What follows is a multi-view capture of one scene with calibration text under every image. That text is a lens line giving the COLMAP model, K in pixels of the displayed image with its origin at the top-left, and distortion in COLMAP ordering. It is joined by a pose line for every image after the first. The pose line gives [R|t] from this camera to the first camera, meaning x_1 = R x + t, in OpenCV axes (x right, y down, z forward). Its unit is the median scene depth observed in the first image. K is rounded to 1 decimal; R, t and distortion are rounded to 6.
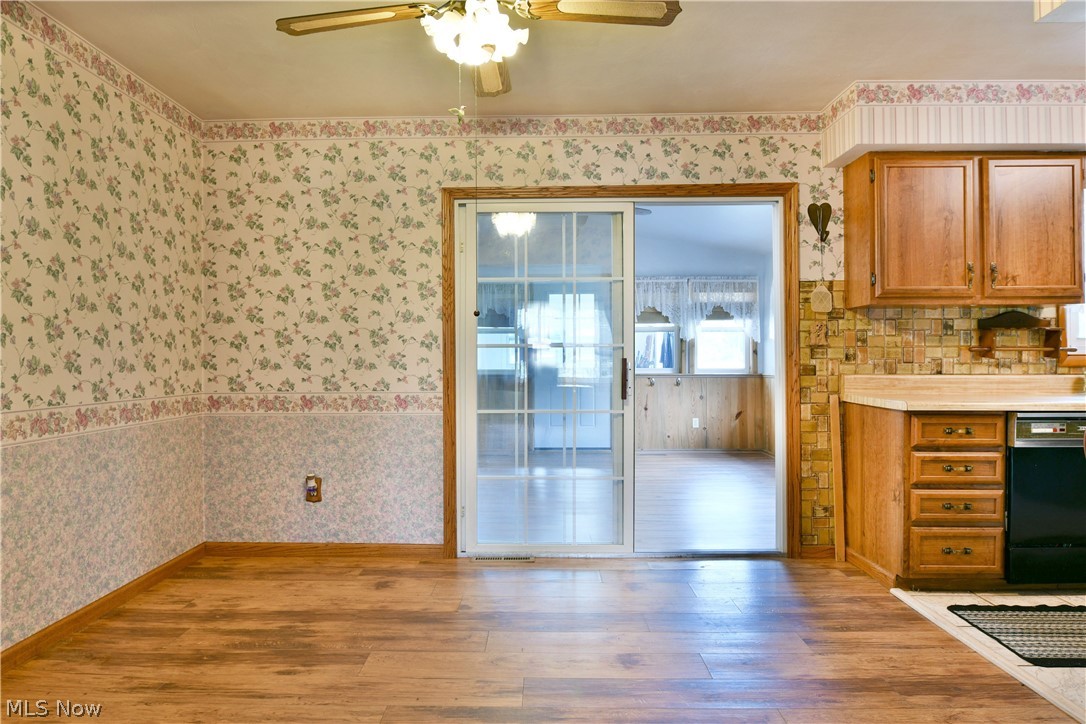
lens RADIAL K [[661.6, 0, 518.5], [0, 661.6, 373.0], [0, 0, 1]] dist [-0.018469, -0.001025]
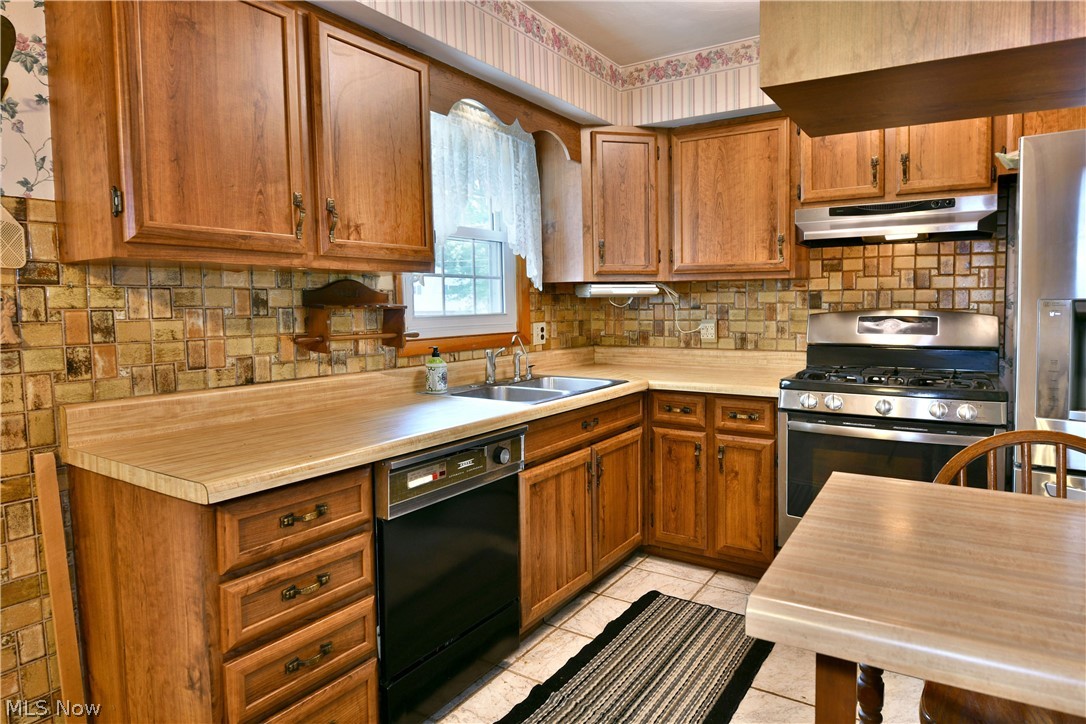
lens RADIAL K [[661.6, 0, 537.4], [0, 661.6, 344.0], [0, 0, 1]] dist [-0.018469, -0.001025]
pose [[0.516585, -0.051498, 0.854686, 0.289922], [0.025178, 0.998672, 0.044956, -0.056150], [-0.855866, -0.001704, 0.517195, 0.505677]]
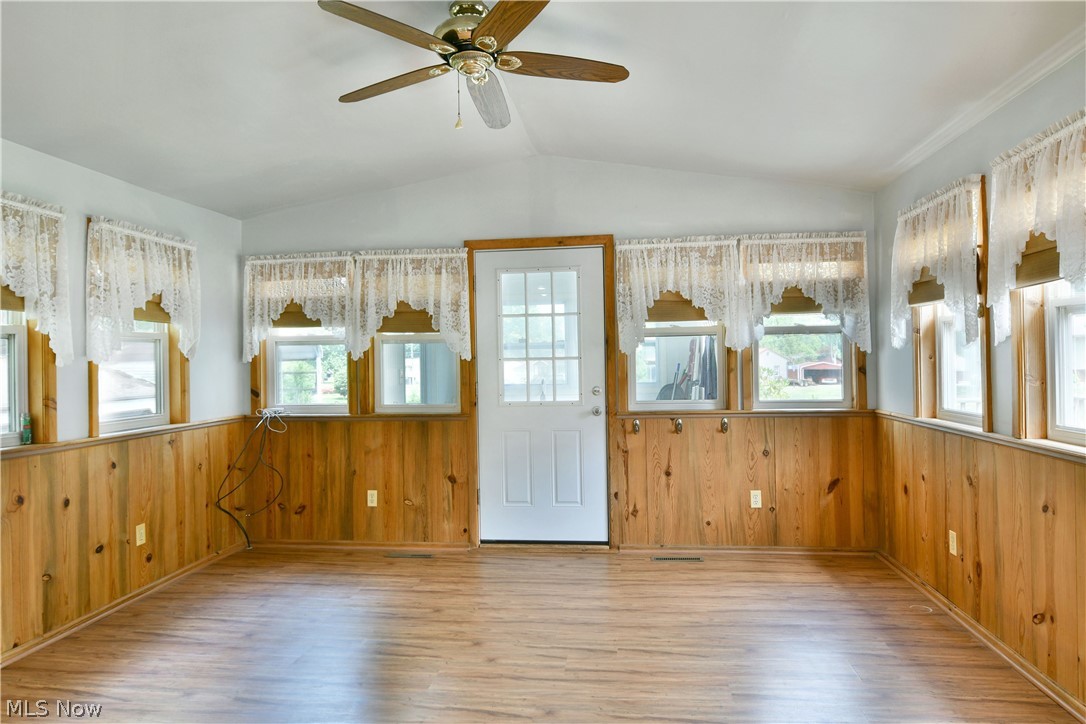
lens RADIAL K [[661.6, 0, 533.3], [0, 661.6, 356.8], [0, 0, 1]] dist [-0.018469, -0.001025]
pose [[0.993546, -0.017521, -0.112071, 0.335828], [0.014381, 0.999483, -0.028769, -0.071899], [0.112517, 0.026971, 0.993284, 0.974814]]
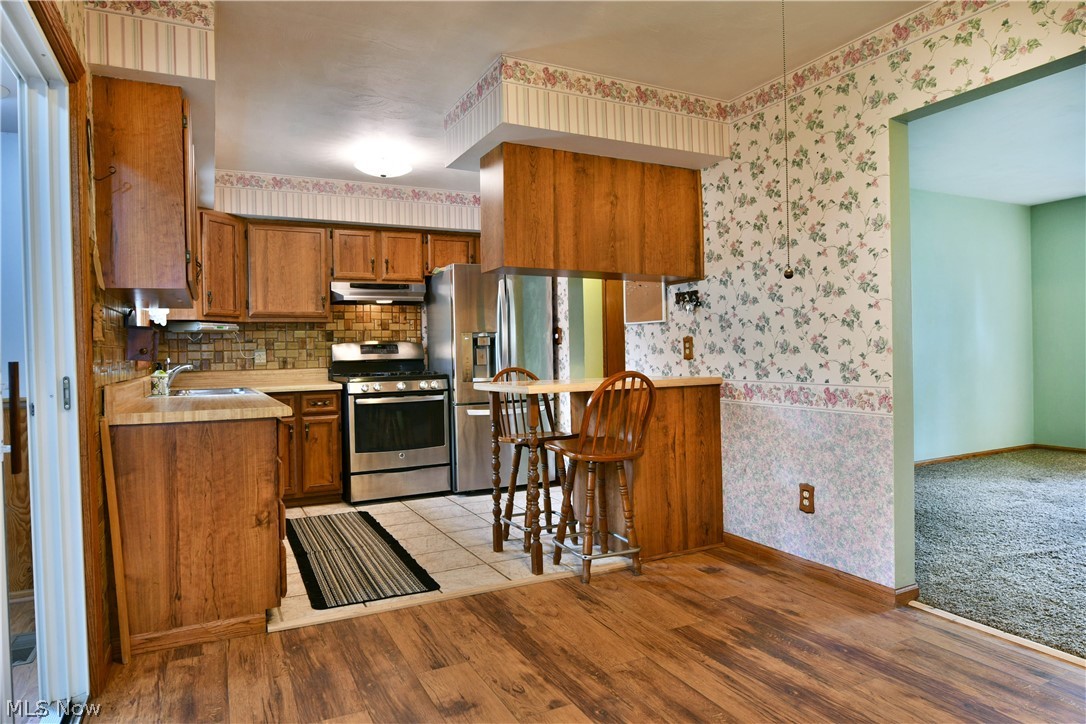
lens RADIAL K [[661.6, 0, 538.1], [0, 661.6, 367.1], [0, 0, 1]] dist [-0.018469, -0.001025]
pose [[-0.480443, -0.006349, 0.877003, -0.318394], [0.042186, 0.998649, 0.030340, -0.019261], [-0.876011, 0.051574, -0.479526, 0.986620]]
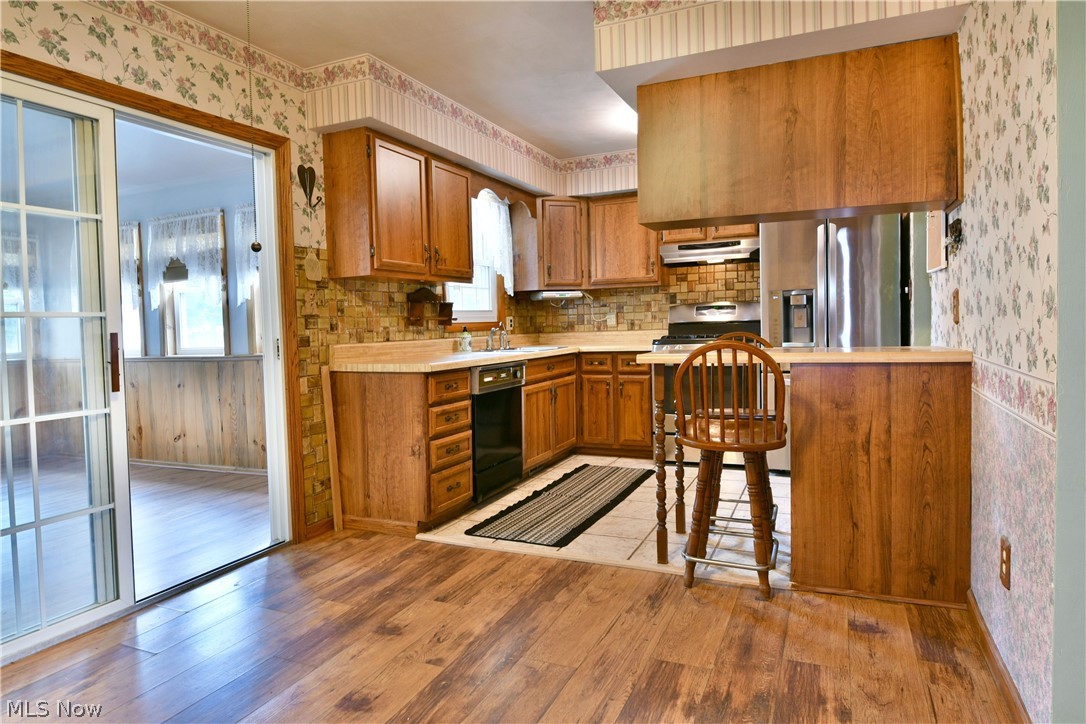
lens RADIAL K [[661.6, 0, 533.2], [0, 661.6, 359.6], [0, 0, 1]] dist [-0.018469, -0.001025]
pose [[0.381296, -0.057418, 0.922668, -0.329050], [0.050114, 0.997886, 0.041390, -0.000977], [-0.923094, 0.030456, 0.383367, 0.352595]]
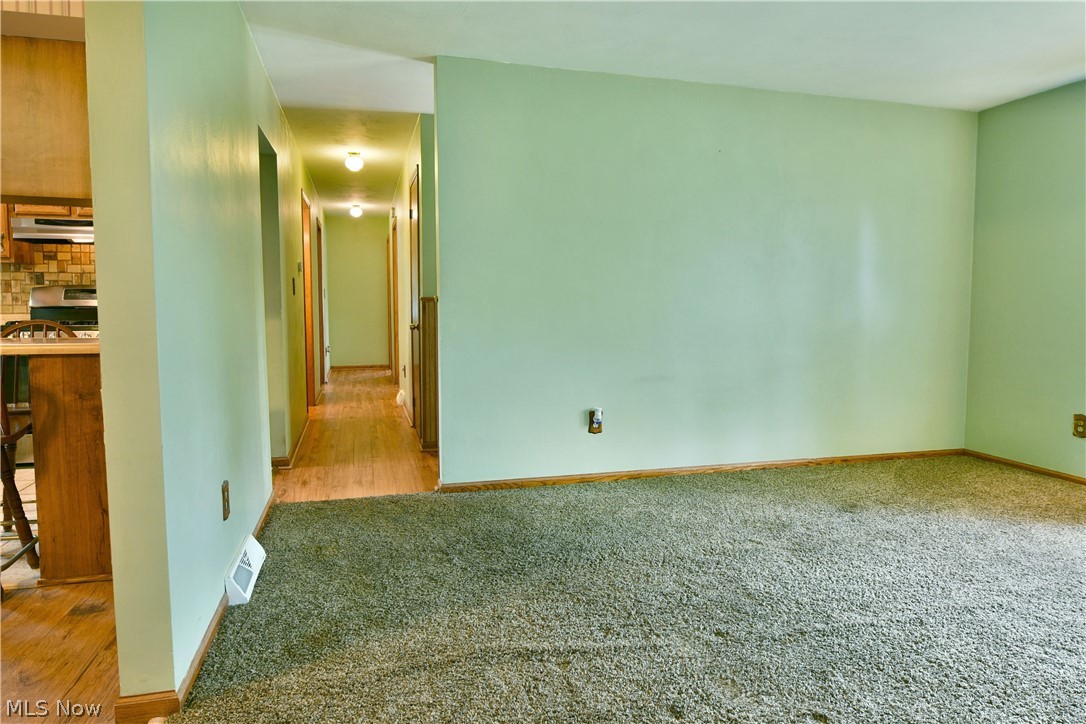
lens RADIAL K [[661.6, 0, 544.0], [0, 661.6, 361.1], [0, 0, 1]] dist [-0.018469, -0.001025]
pose [[-0.294174, -0.083306, 0.952114, -0.377442], [0.016137, 0.995619, 0.092098, -0.001235], [-0.955616, 0.042457, -0.291541, 0.024955]]
